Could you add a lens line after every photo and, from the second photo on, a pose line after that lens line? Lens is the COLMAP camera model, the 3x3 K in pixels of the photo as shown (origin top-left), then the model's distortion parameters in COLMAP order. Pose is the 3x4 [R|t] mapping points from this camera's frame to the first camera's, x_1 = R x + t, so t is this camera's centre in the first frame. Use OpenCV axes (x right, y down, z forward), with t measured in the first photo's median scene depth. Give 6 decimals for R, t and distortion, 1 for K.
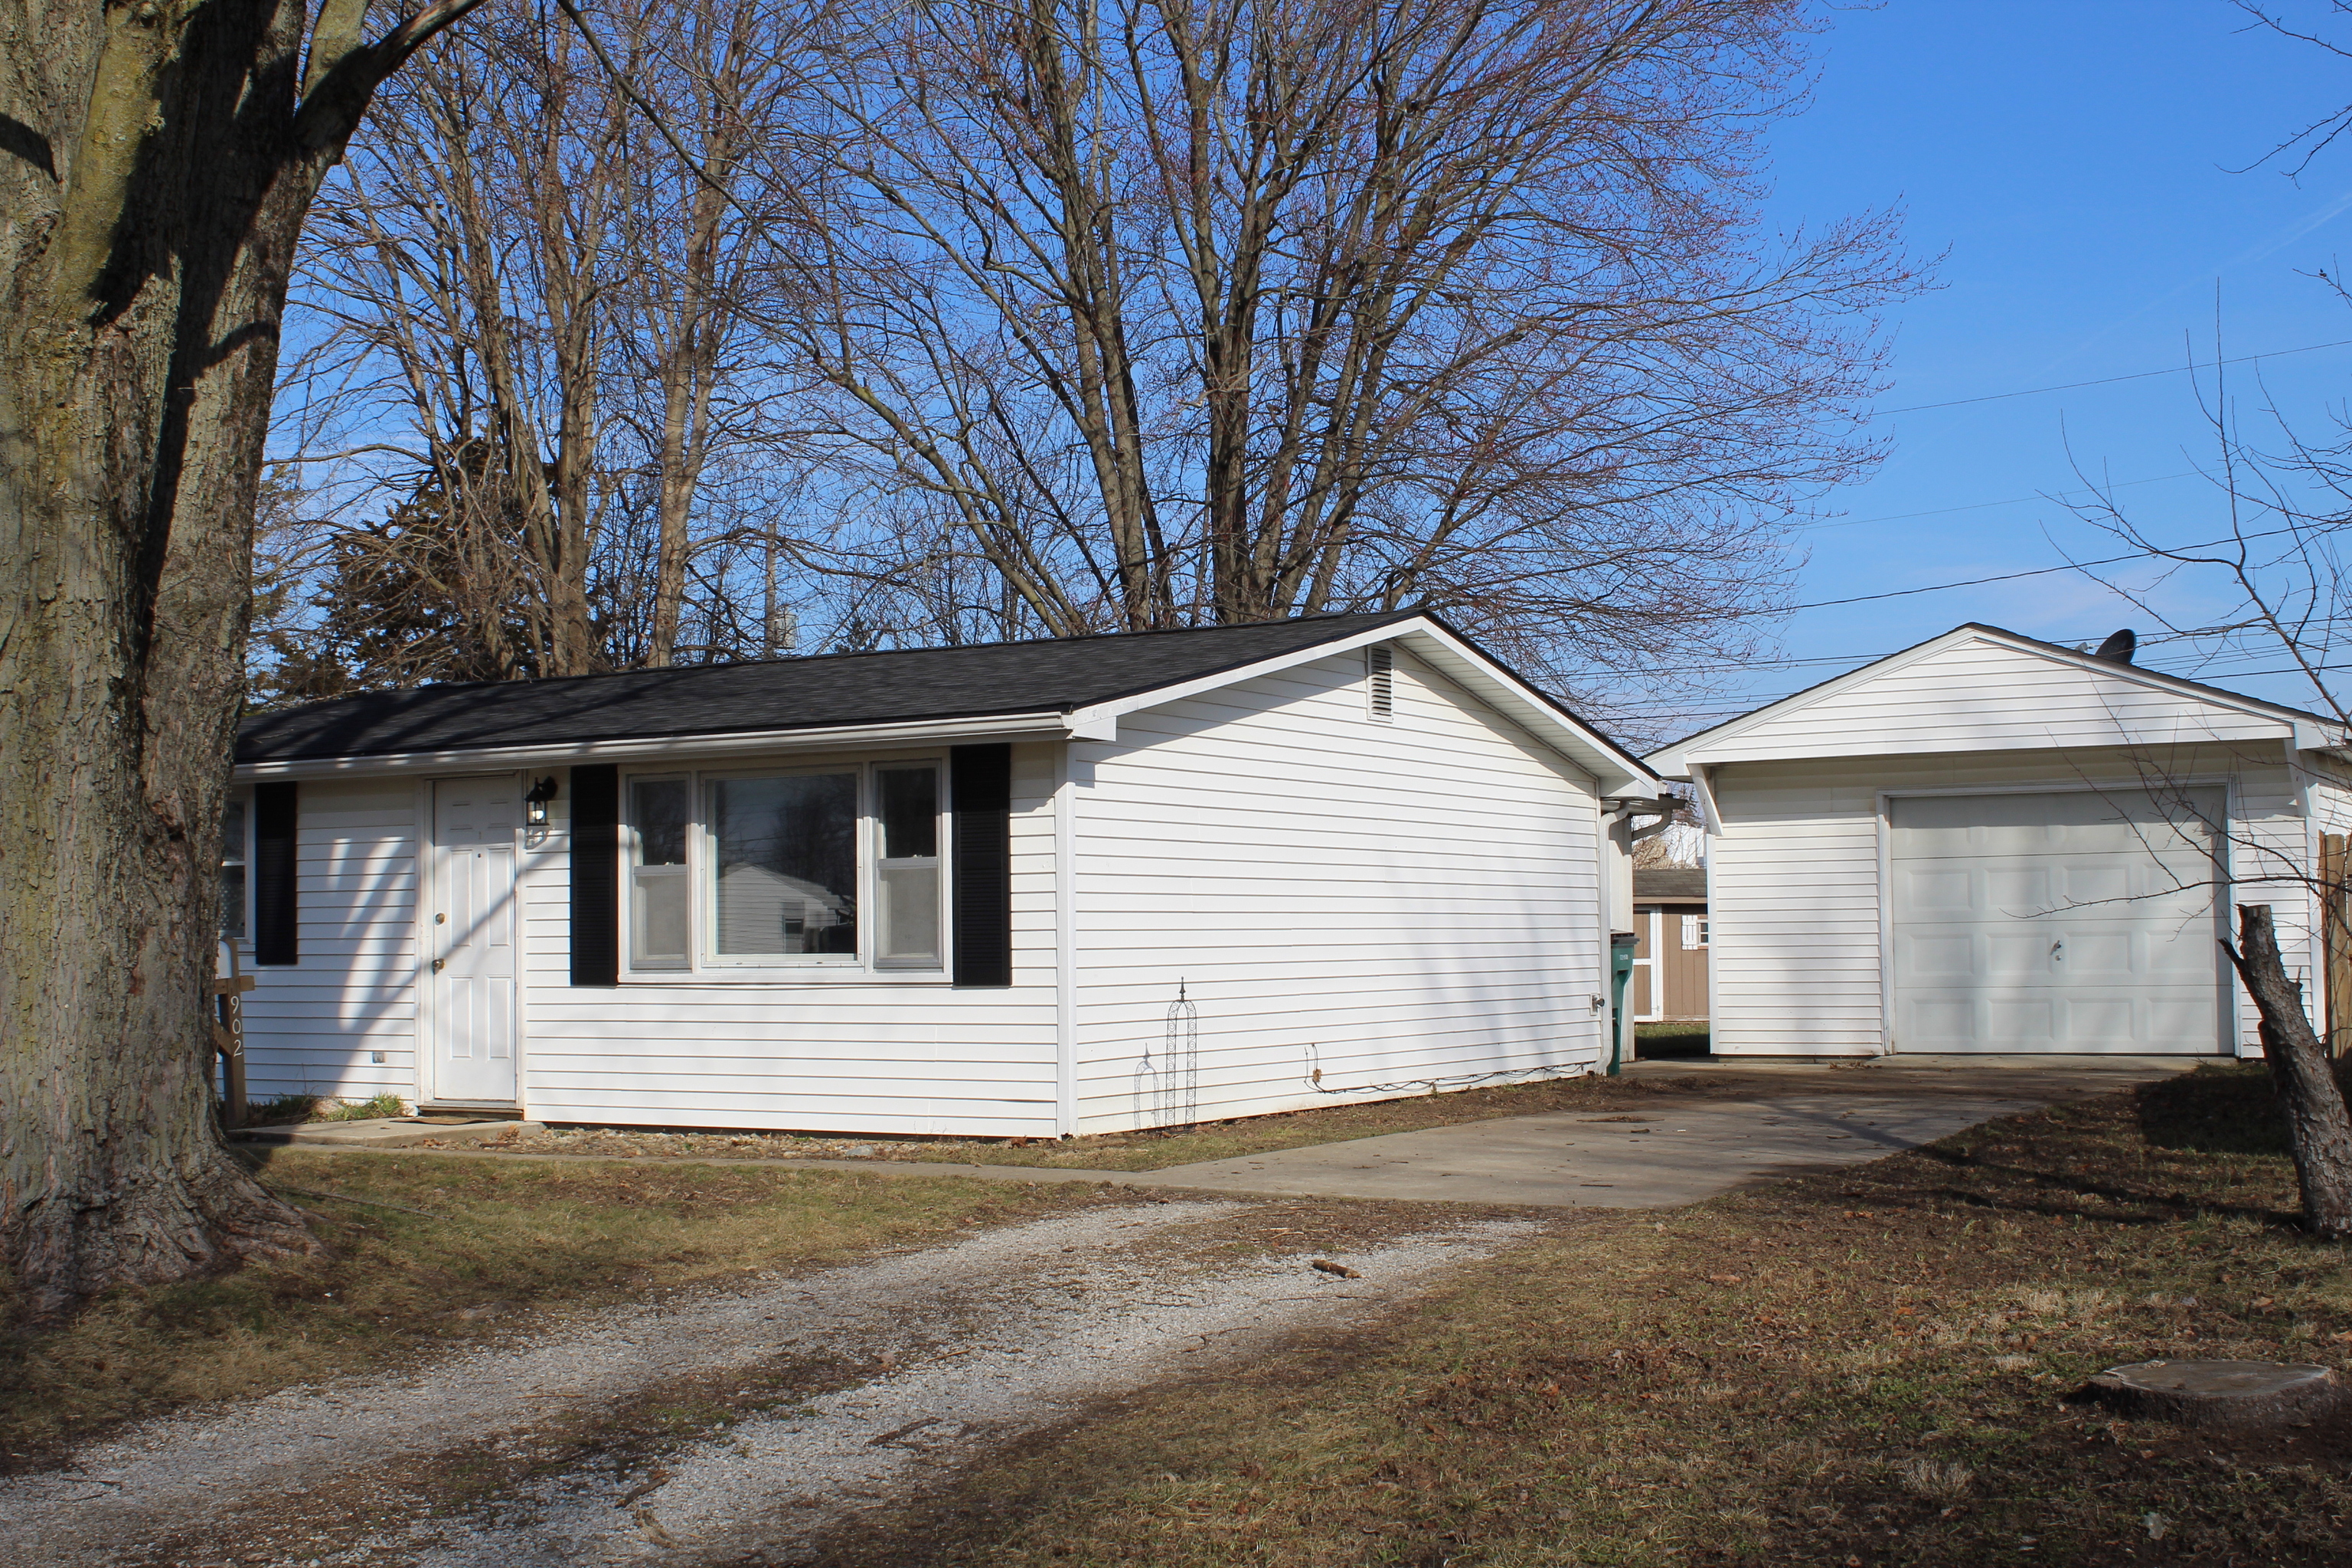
lens RADIAL K [[2889.5, 0, 1176.6], [0, 2889.5, 779.7], [0, 0, 1]] dist [-0.037636, 0.000000]
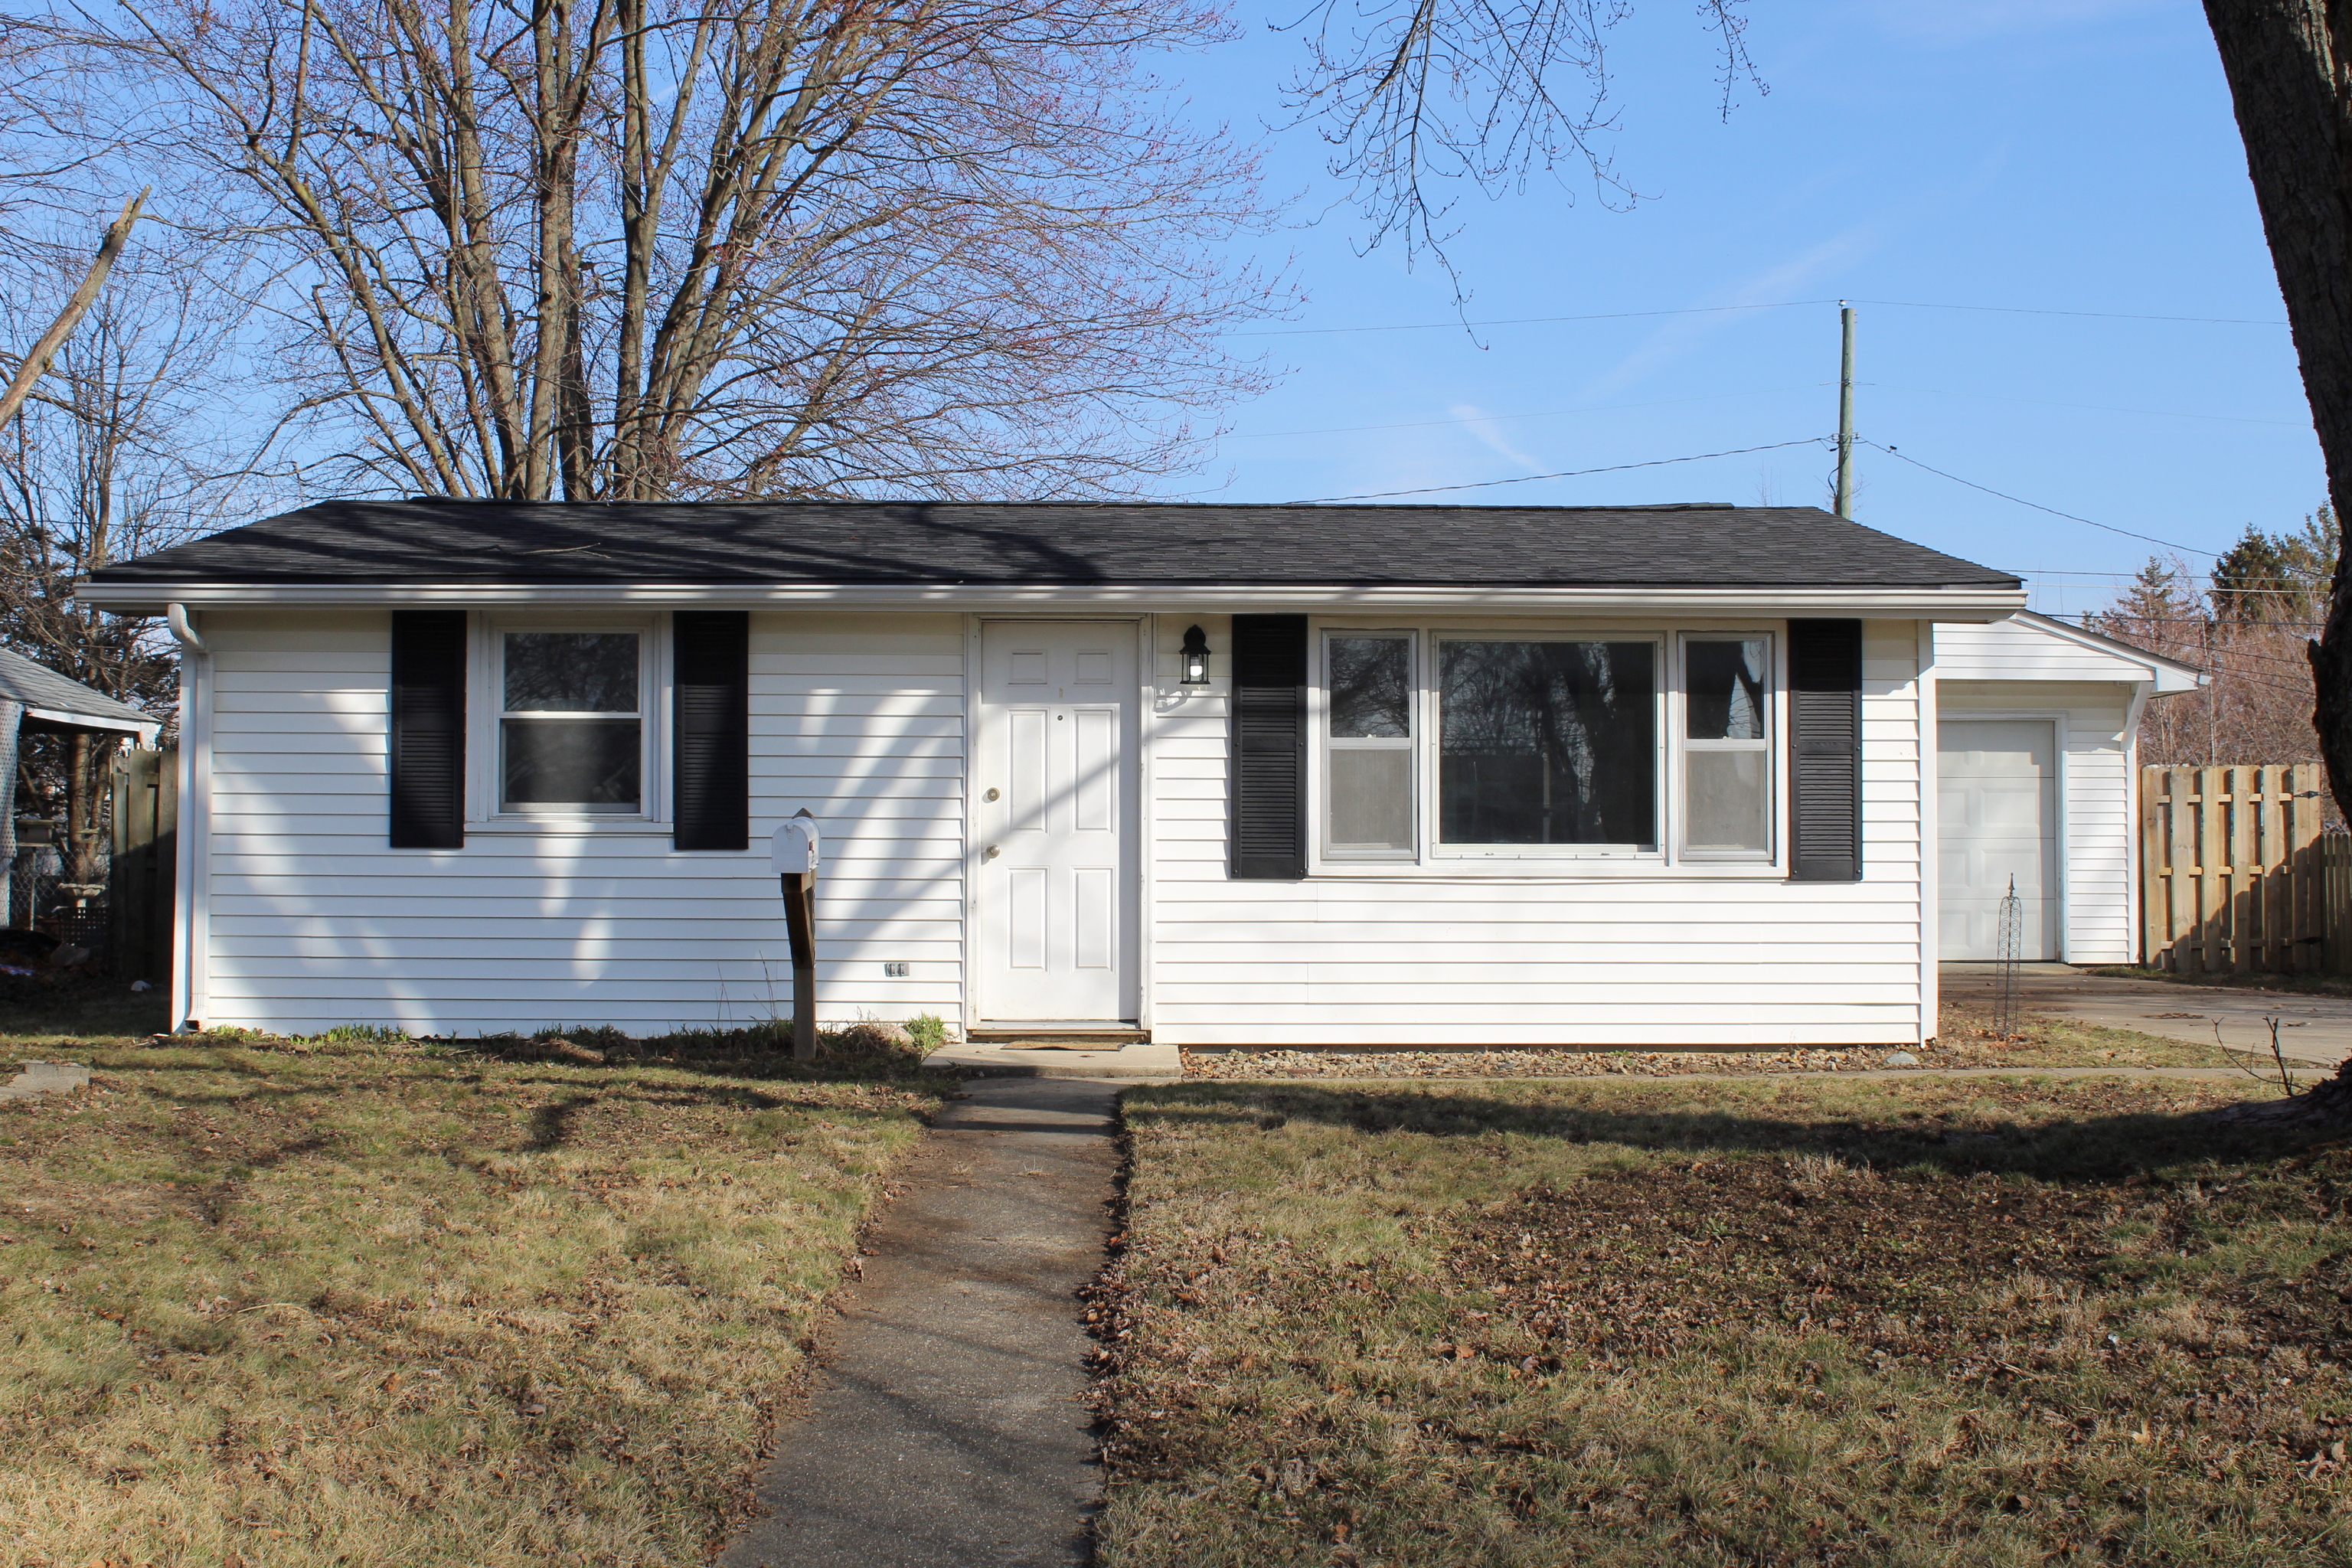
lens RADIAL K [[2889.5, 0, 1176.3], [0, 2889.5, 789.9], [0, 0, 1]] dist [-0.037636, 0.000000]
pose [[0.828789, 0.027371, 0.558892, -0.679137], [-0.042808, 0.998977, 0.014557, 0.034056], [-0.557922, -0.035990, 0.829113, 0.317452]]
